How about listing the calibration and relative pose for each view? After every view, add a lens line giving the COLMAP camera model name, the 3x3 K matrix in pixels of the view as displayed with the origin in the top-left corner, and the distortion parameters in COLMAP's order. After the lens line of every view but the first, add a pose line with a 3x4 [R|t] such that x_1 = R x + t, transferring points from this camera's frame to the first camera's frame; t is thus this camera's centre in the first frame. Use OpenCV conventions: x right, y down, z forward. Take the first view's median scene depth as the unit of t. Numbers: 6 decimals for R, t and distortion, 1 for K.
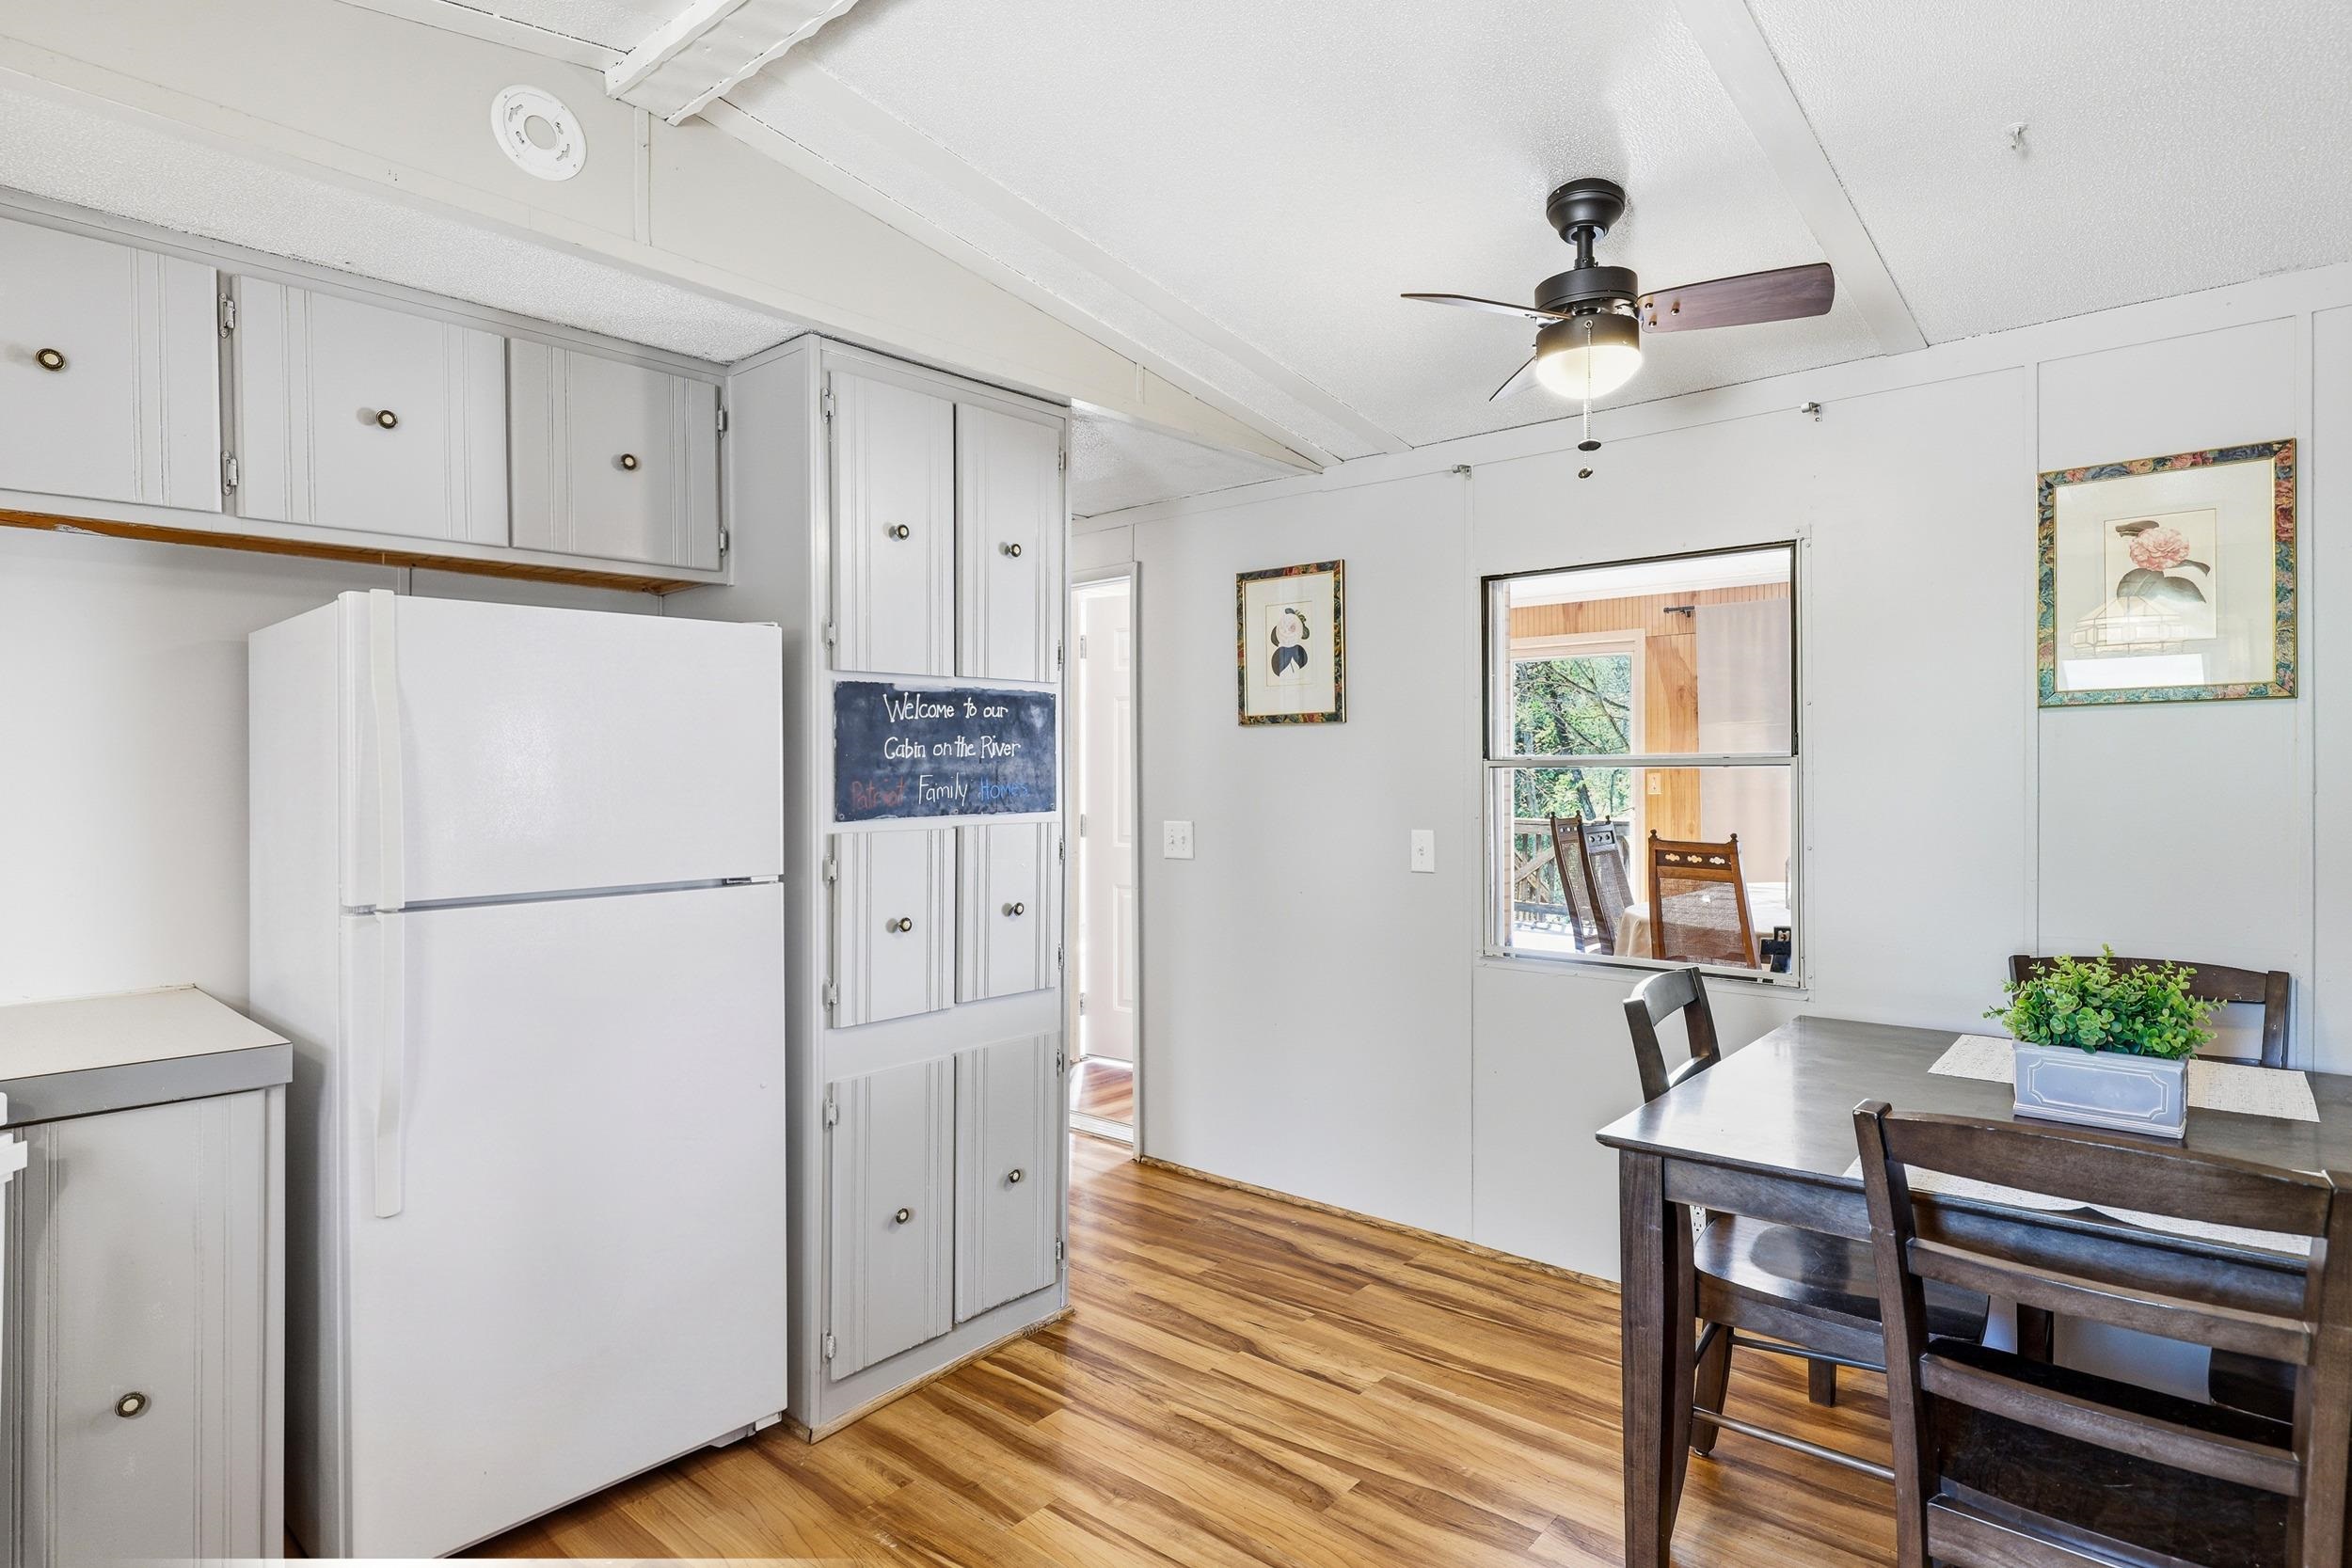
lens RADIAL K [[1270.4, 0, 1185.9], [0, 1270.4, 778.0], [0, 0, 1]] dist [-0.002650, -0.000450]
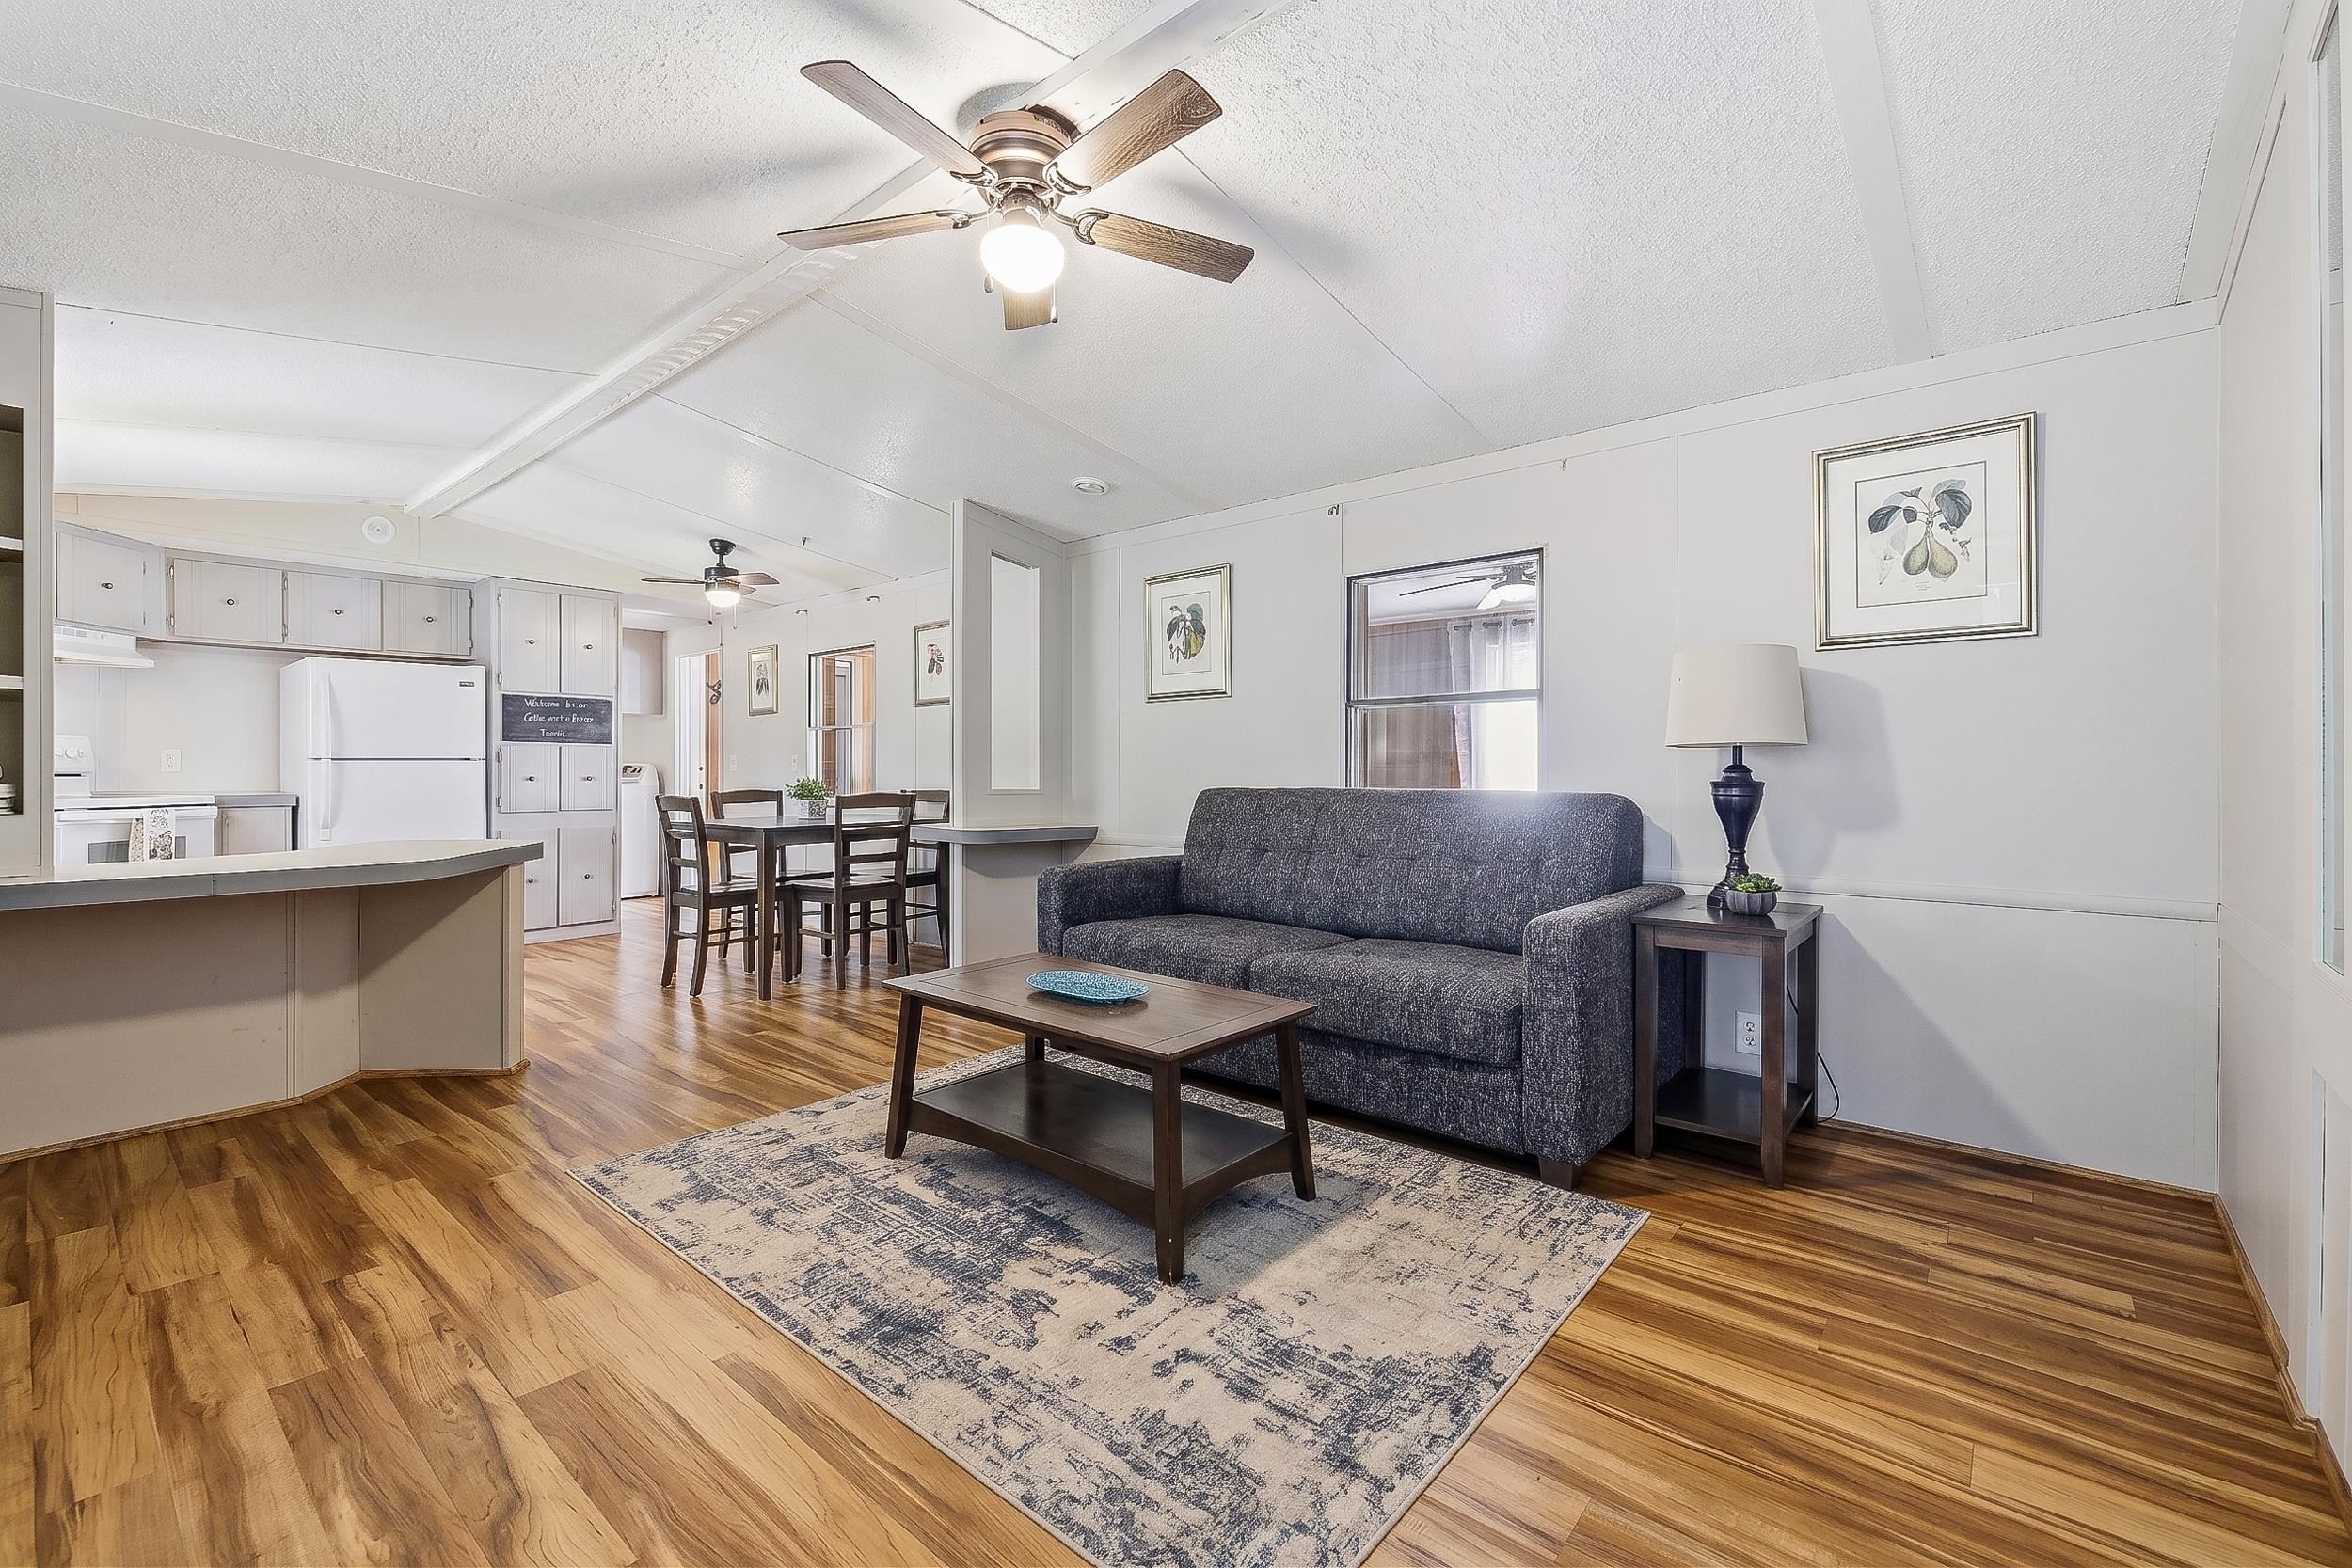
lens RADIAL K [[1016.9, 0, 1181.1], [0, 1016.9, 770.8], [0, 0, 1]] dist [-0.000613, -0.000369]
pose [[0.999958, 0.008610, -0.003204, 1.285122], [-0.008648, 0.999888, -0.012209, 0.115329], [0.003099, 0.012236, 0.999920, -1.325504]]
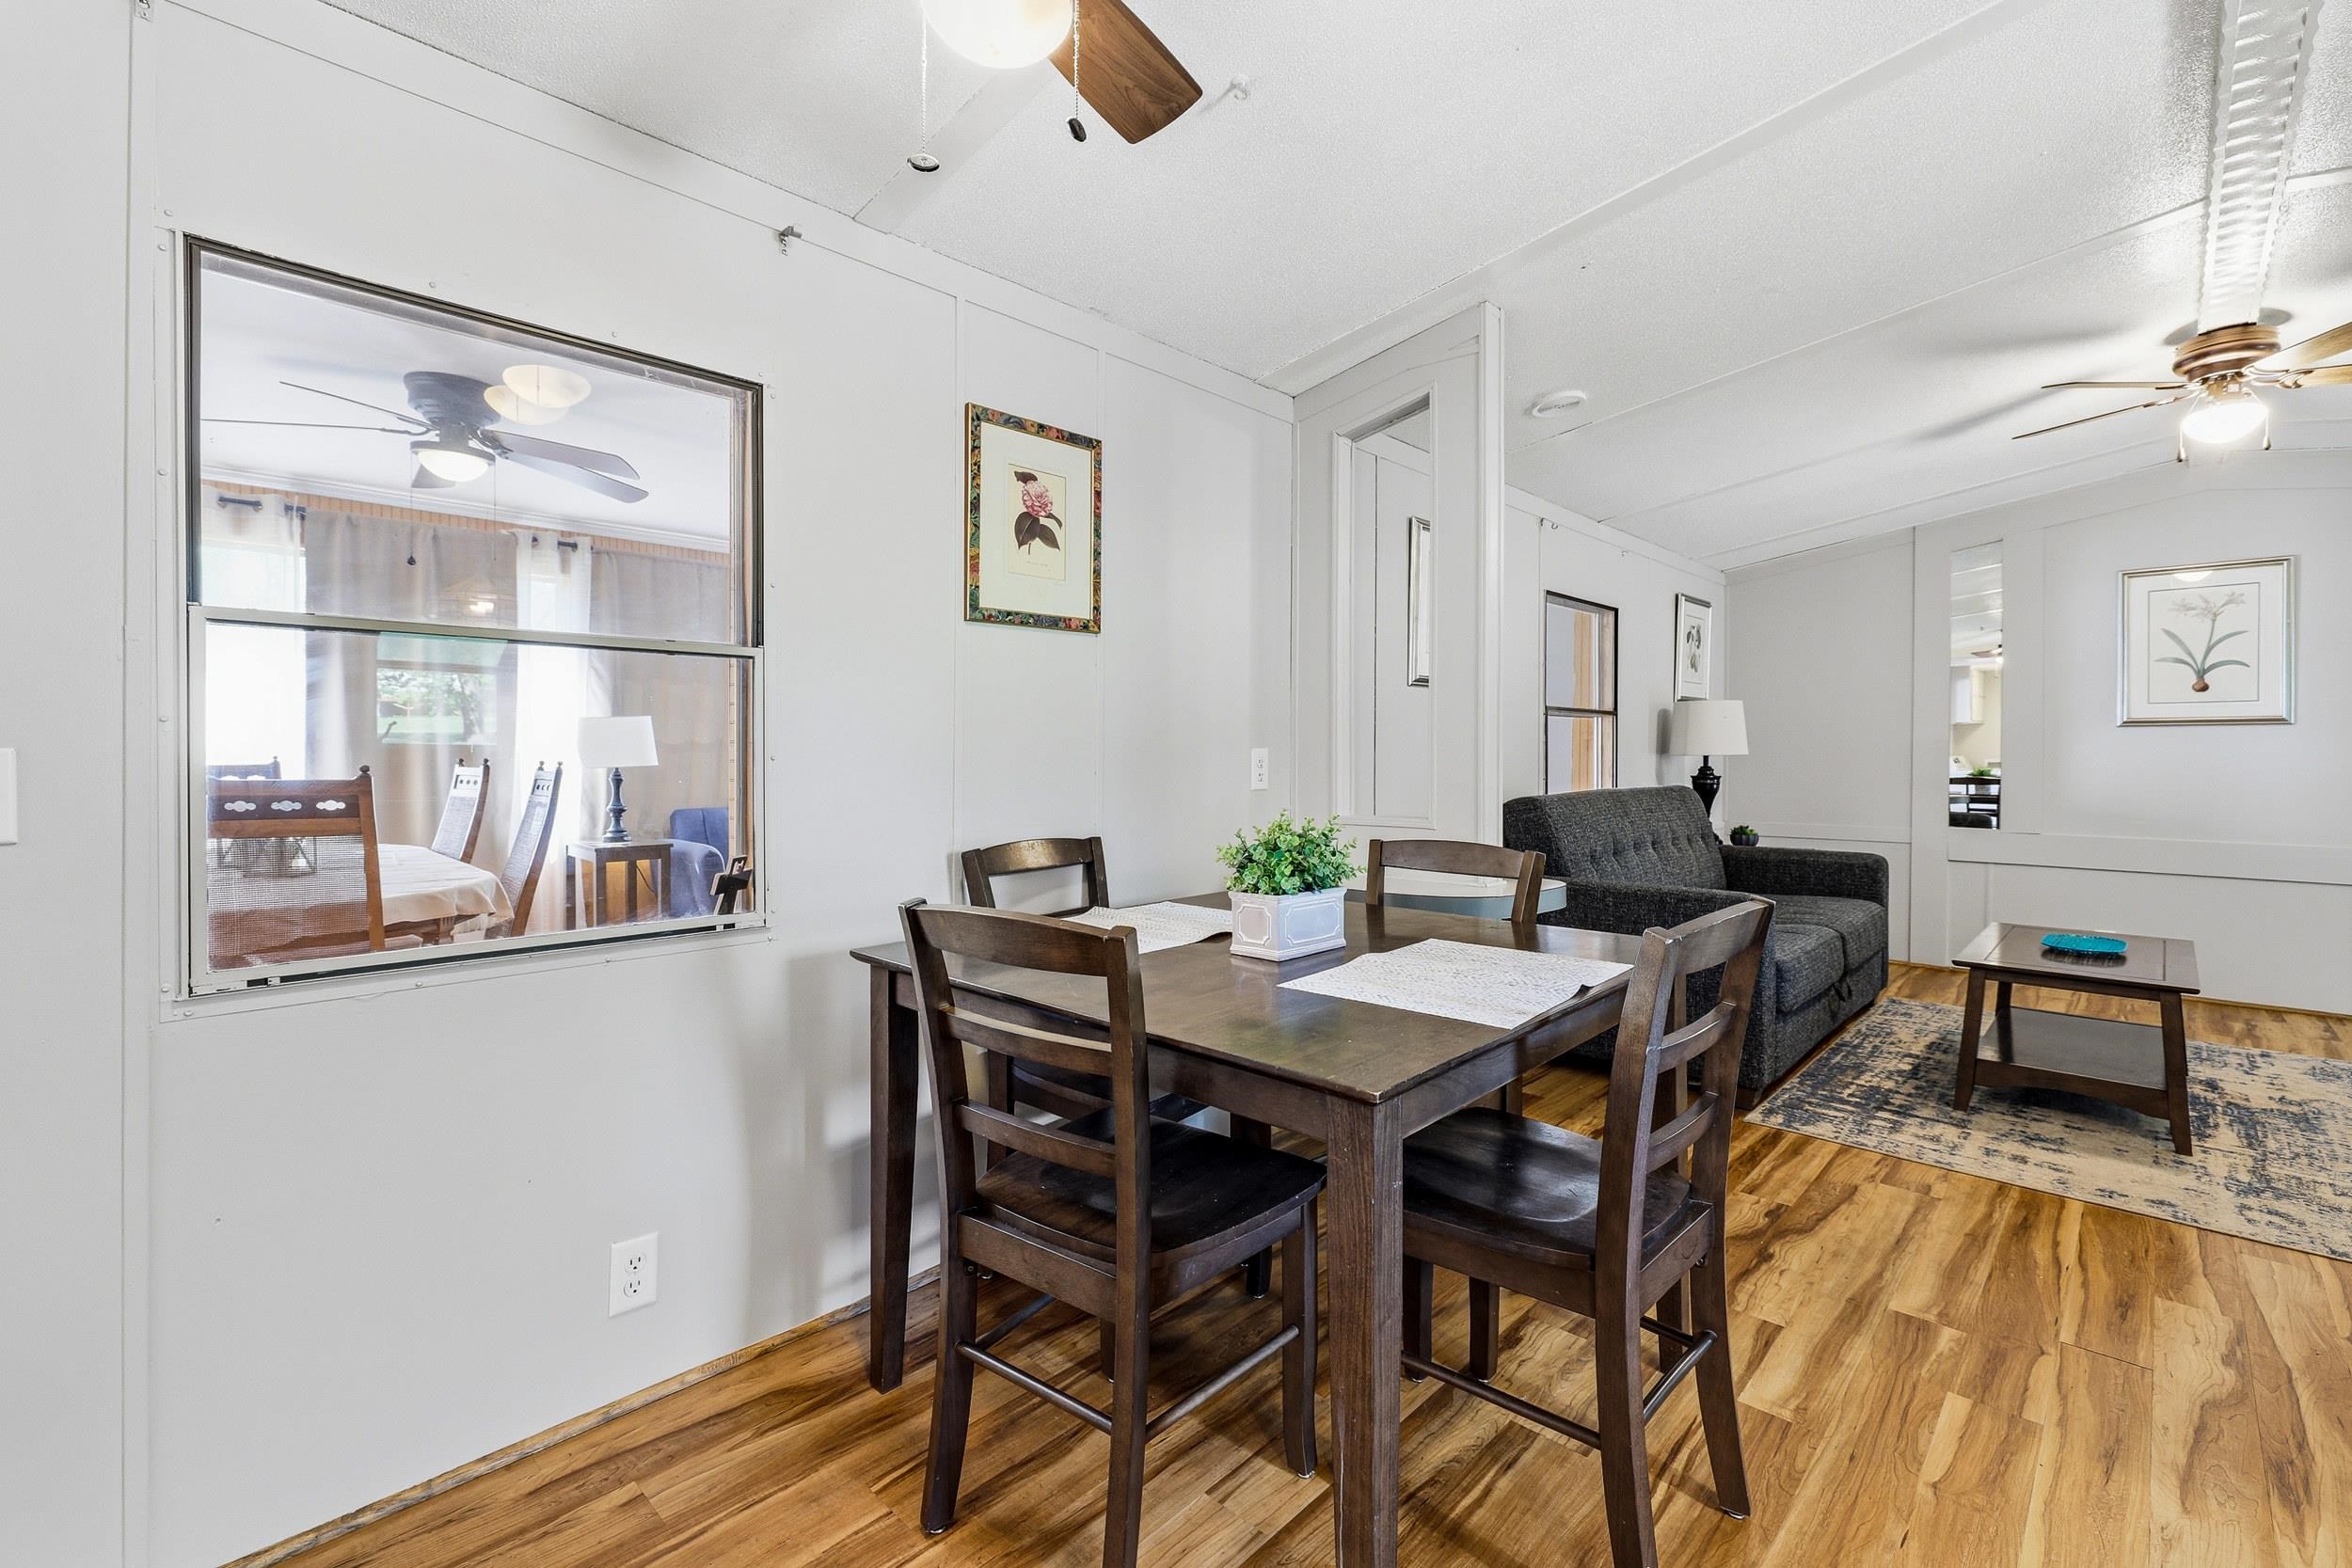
lens RADIAL K [[1016.9, 0, 1176.9], [0, 1016.9, 756.2], [0, 0, 1]] dist [-0.000613, -0.000369]
pose [[0.055084, -0.001868, 0.998480, -0.185344], [0.005003, 0.999986, 0.001594, 0.060519], [-0.998469, 0.004908, 0.055093, 0.771277]]
